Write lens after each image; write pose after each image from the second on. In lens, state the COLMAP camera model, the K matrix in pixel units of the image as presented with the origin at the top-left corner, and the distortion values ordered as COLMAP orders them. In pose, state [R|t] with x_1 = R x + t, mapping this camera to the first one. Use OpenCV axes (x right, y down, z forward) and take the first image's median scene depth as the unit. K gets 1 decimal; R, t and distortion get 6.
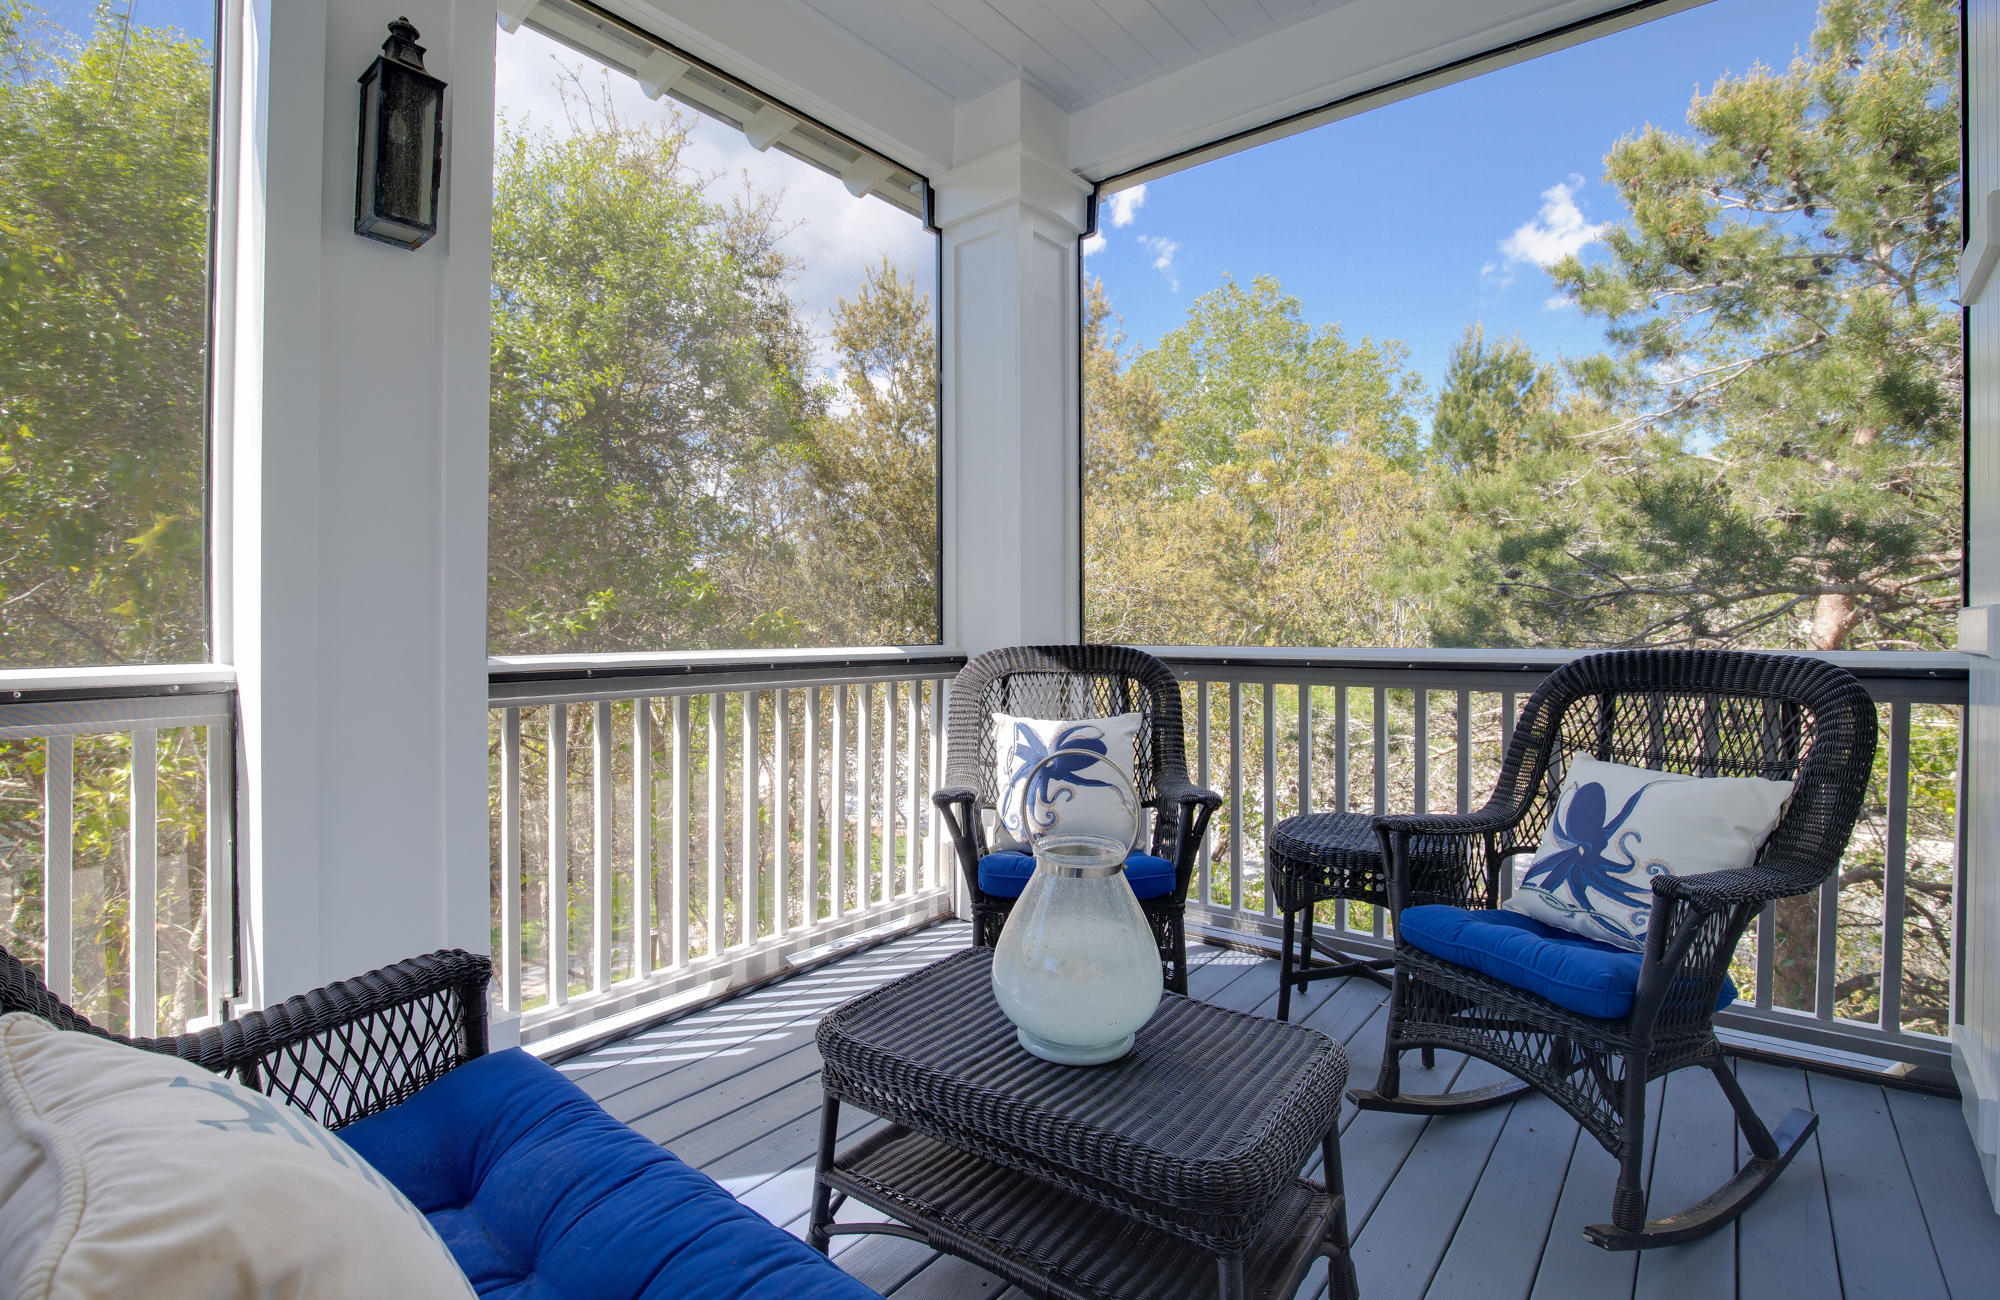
lens RADIAL K [[970.0, 0, 1002.3], [0, 970.0, 626.0], [0, 0, 1]] dist [-0.033983, 0.000396]
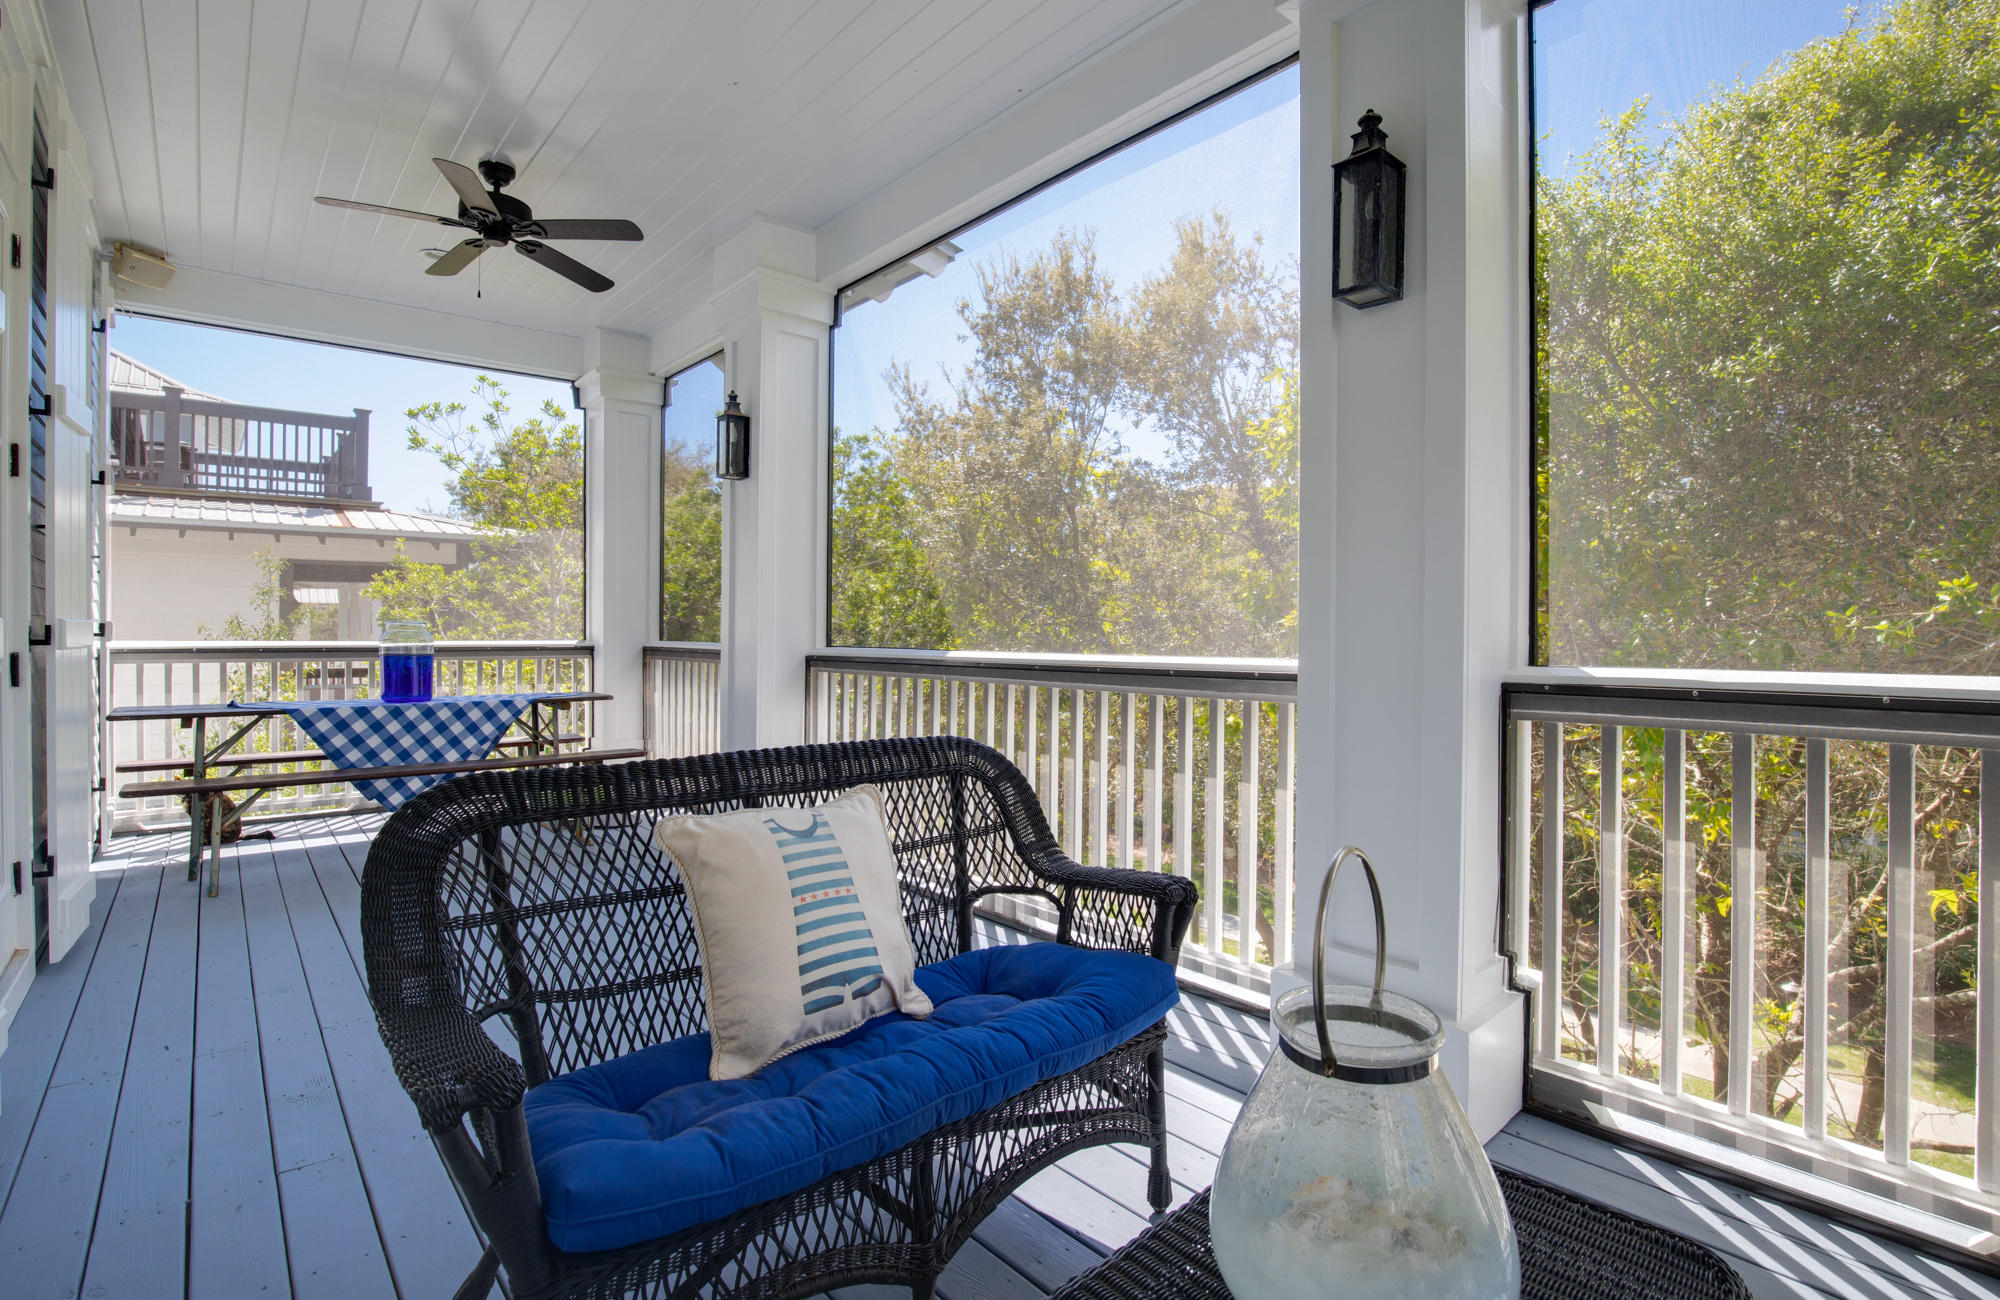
lens RADIAL K [[970.0, 0, 1002.3], [0, 970.0, 626.0], [0, 0, 1]] dist [-0.033983, 0.000396]
pose [[-0.222966, -0.001738, -0.974825, 0.608681], [-0.008847, 0.999961, 0.000241, -0.005478], [0.974786, 0.008678, -0.222972, 0.807501]]
